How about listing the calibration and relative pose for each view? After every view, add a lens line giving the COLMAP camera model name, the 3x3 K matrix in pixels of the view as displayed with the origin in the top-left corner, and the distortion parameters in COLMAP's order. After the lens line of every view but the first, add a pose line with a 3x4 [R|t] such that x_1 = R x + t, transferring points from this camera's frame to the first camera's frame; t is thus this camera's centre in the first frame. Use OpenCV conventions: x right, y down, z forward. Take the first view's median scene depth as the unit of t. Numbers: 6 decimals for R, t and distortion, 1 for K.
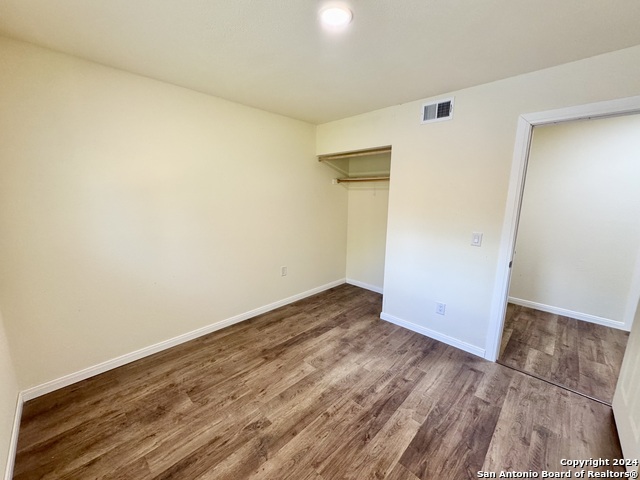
lens RADIAL K [[254.5, 0, 322.1], [0, 254.5, 239.5], [0, 0, 1]] dist [-0.002410, 0.000248]
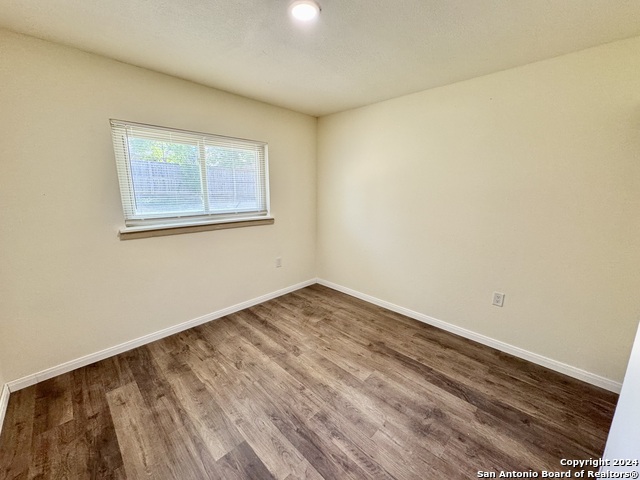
lens RADIAL K [[254.5, 0, 320.4], [0, 254.5, 240.8], [0, 0, 1]] dist [-0.002410, 0.000248]
pose [[-0.001869, 0.188141, -0.982140, 0.792662], [-0.180930, 0.965869, 0.185368, -0.111116], [0.983494, 0.178045, 0.032235, 0.761946]]
